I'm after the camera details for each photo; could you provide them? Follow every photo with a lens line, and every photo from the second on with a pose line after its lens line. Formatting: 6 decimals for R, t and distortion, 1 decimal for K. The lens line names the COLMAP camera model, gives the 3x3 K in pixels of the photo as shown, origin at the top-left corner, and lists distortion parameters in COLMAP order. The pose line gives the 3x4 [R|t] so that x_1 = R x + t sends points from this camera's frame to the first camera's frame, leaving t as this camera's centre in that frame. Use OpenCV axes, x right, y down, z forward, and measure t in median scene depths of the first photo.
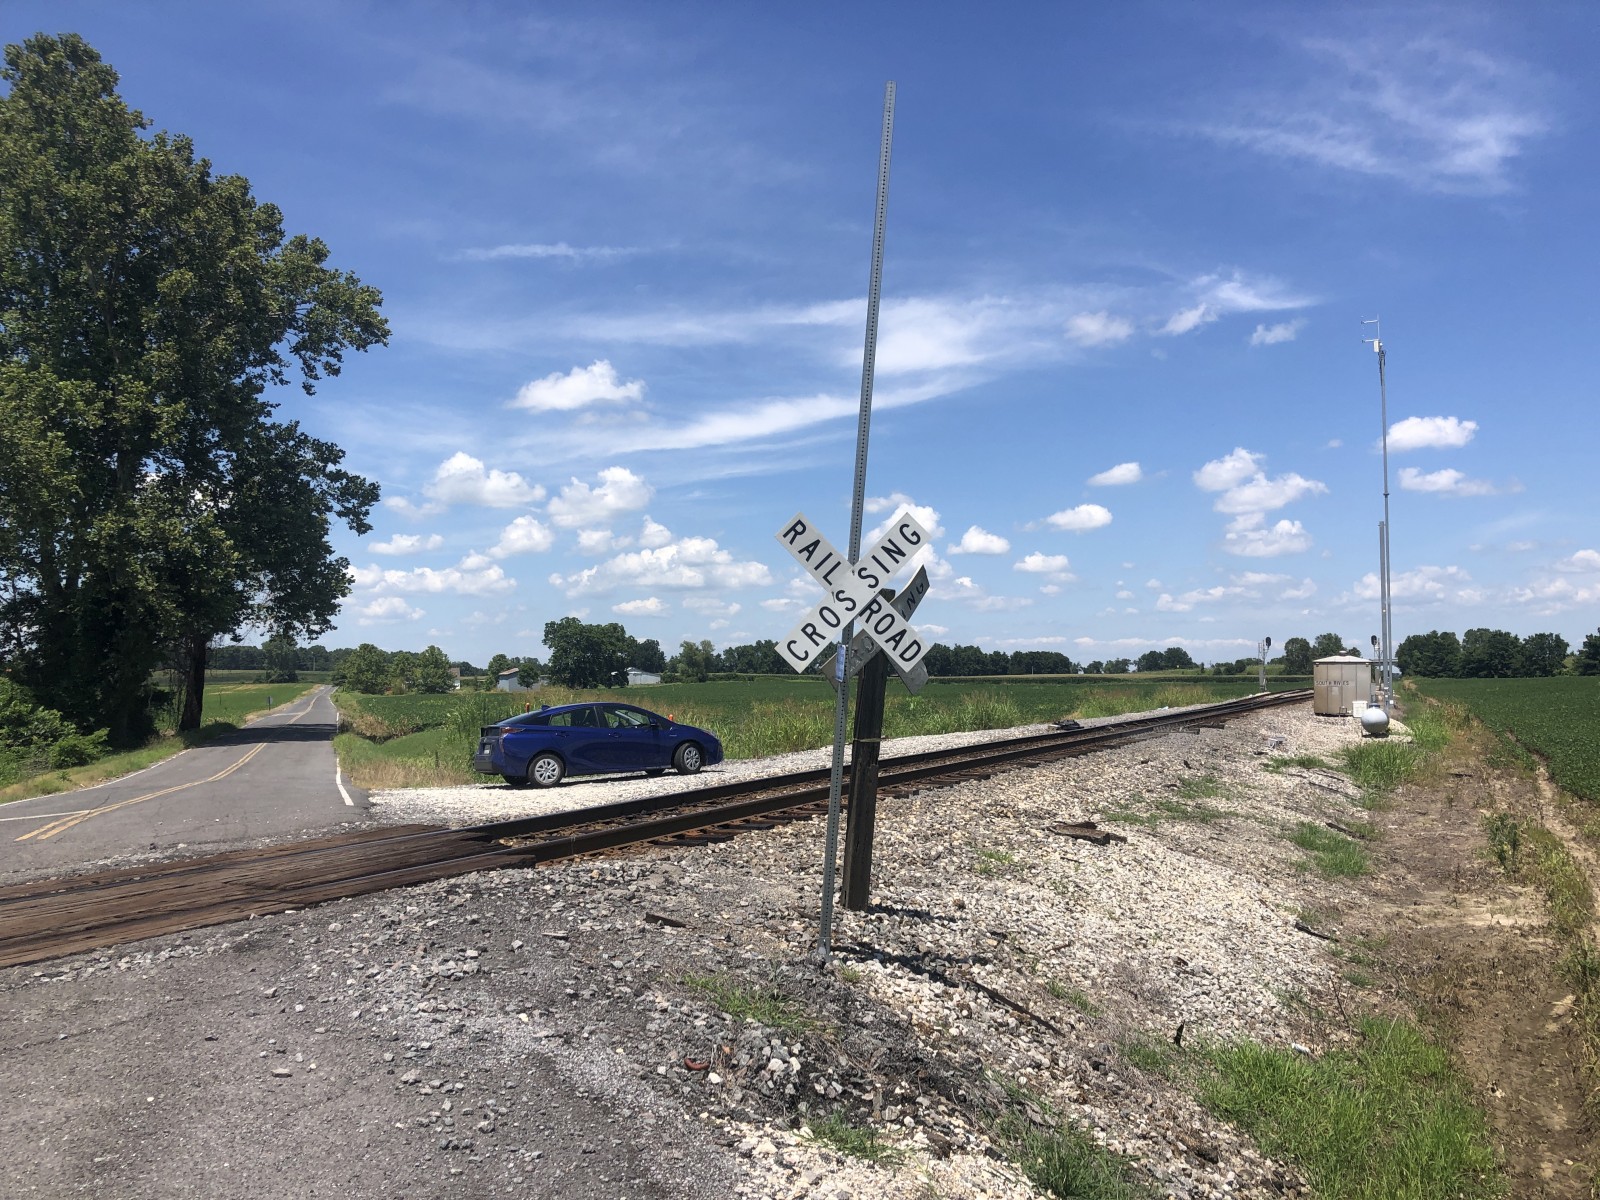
lens RADIAL K [[1308.5, 0, 813.8], [0, 1308.5, 586.1], [0, 0, 1]] dist [0.057800, -0.068009]
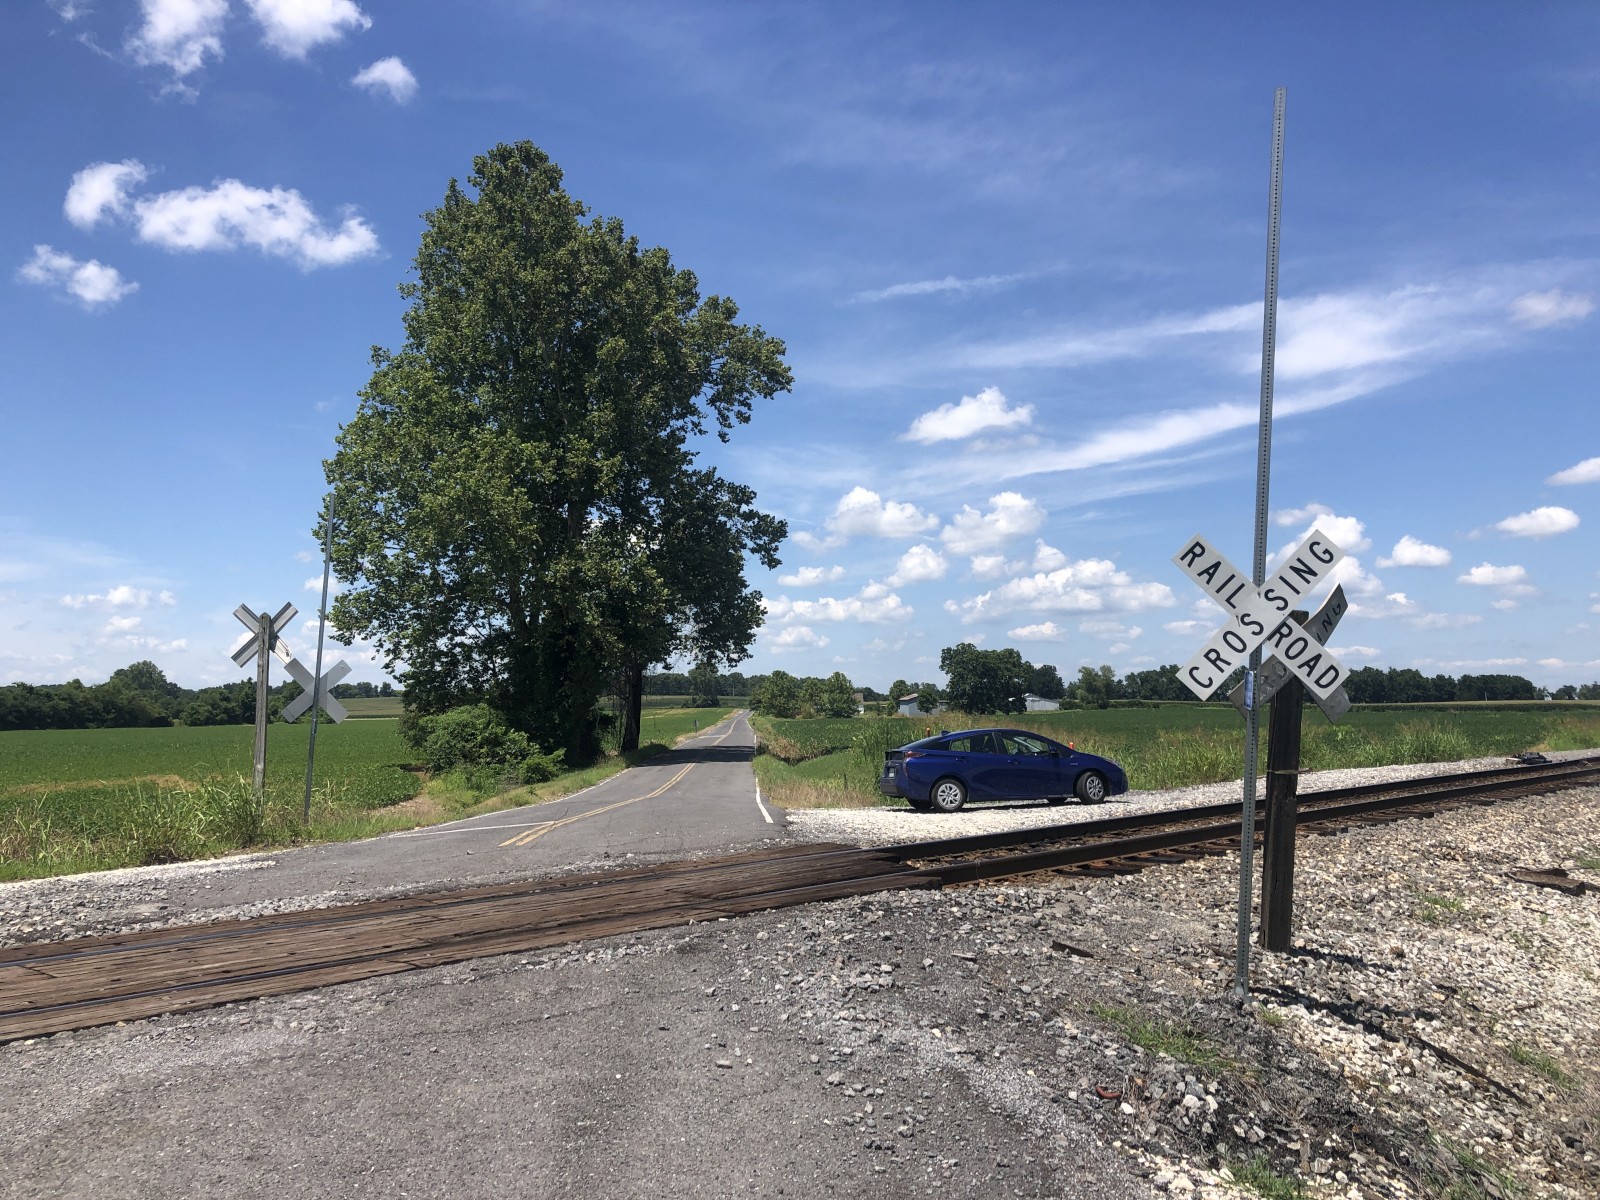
lens RADIAL K [[1308.5, 0, 792.4], [0, 1308.5, 549.2], [0, 0, 1]] dist [0.057800, -0.068009]
pose [[0.950563, -0.036906, -0.308331, 0.000636], [0.022276, 0.998458, -0.050837, -0.000371], [0.309732, 0.041456, 0.949920, -0.003785]]
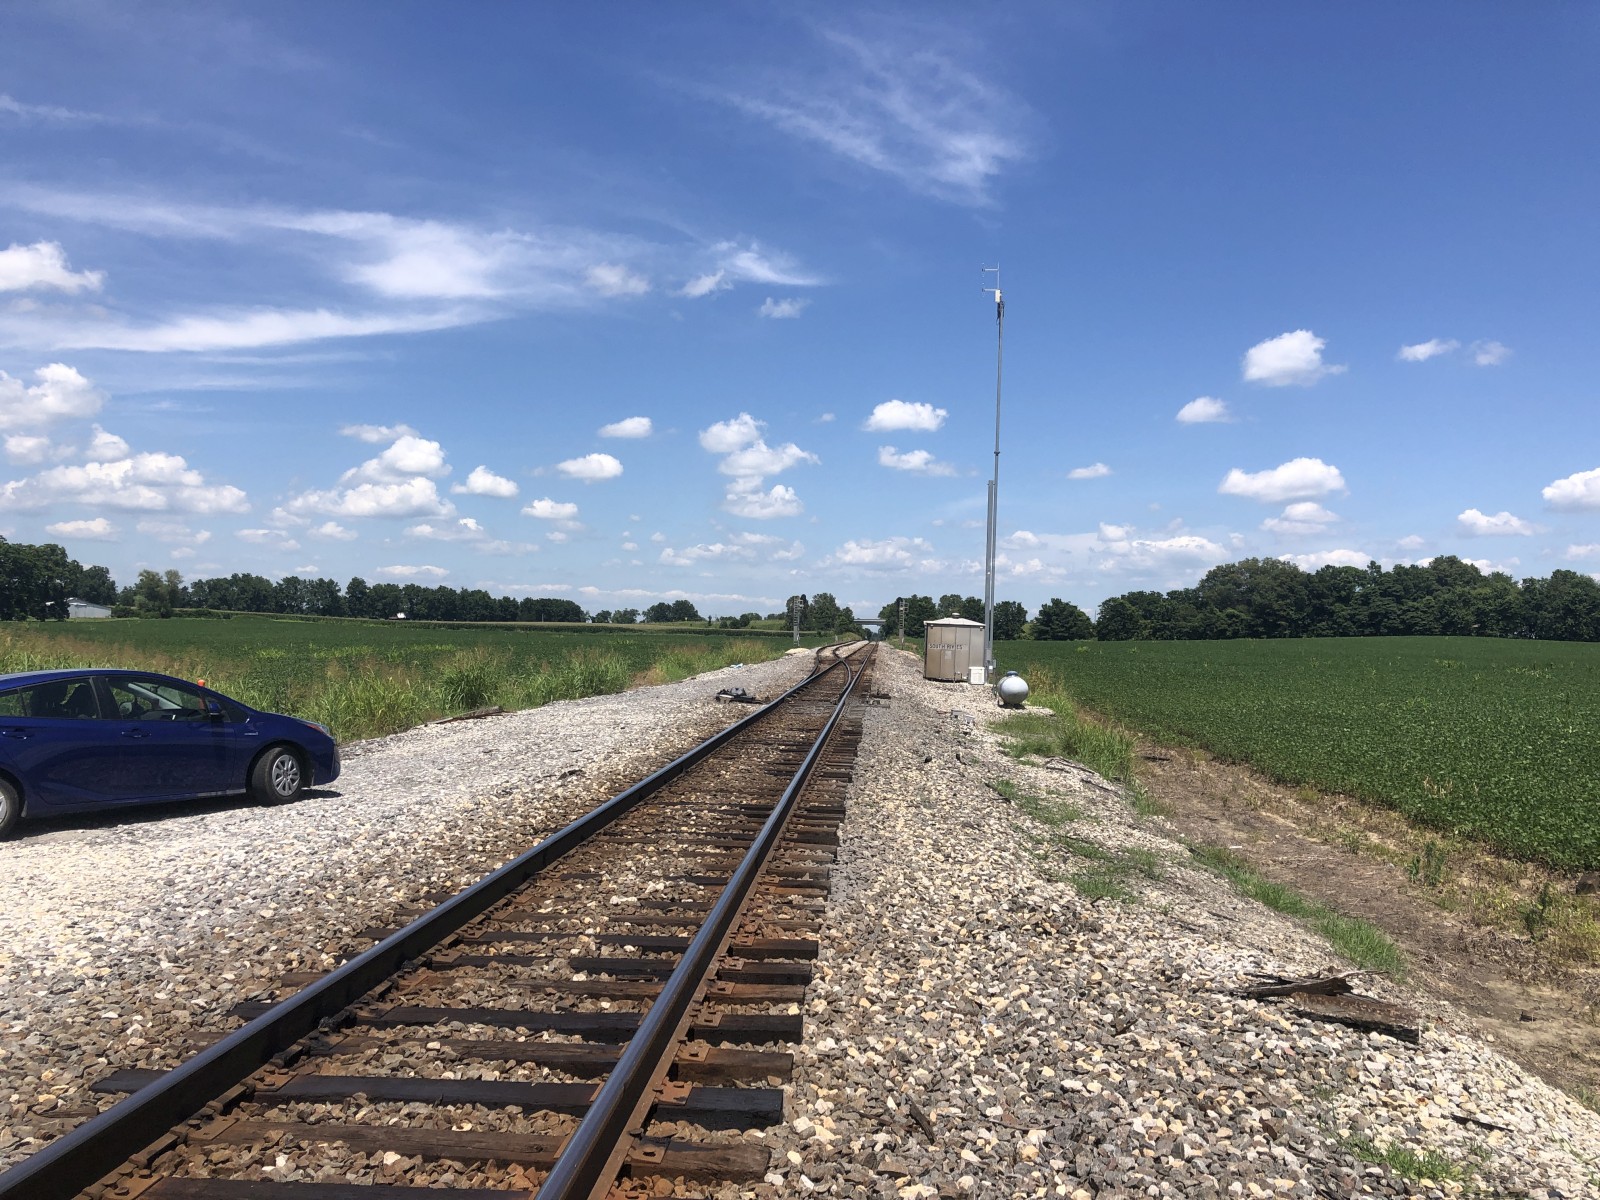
lens RADIAL K [[1308.5, 0, 807.3], [0, 1308.5, 568.9], [0, 0, 1]] dist [0.057800, -0.068009]
pose [[0.930964, 0.051645, 0.361439, -0.031278], [-0.061234, 0.998009, 0.015118, 0.007543], [-0.359939, -0.036207, 0.932273, 0.132632]]
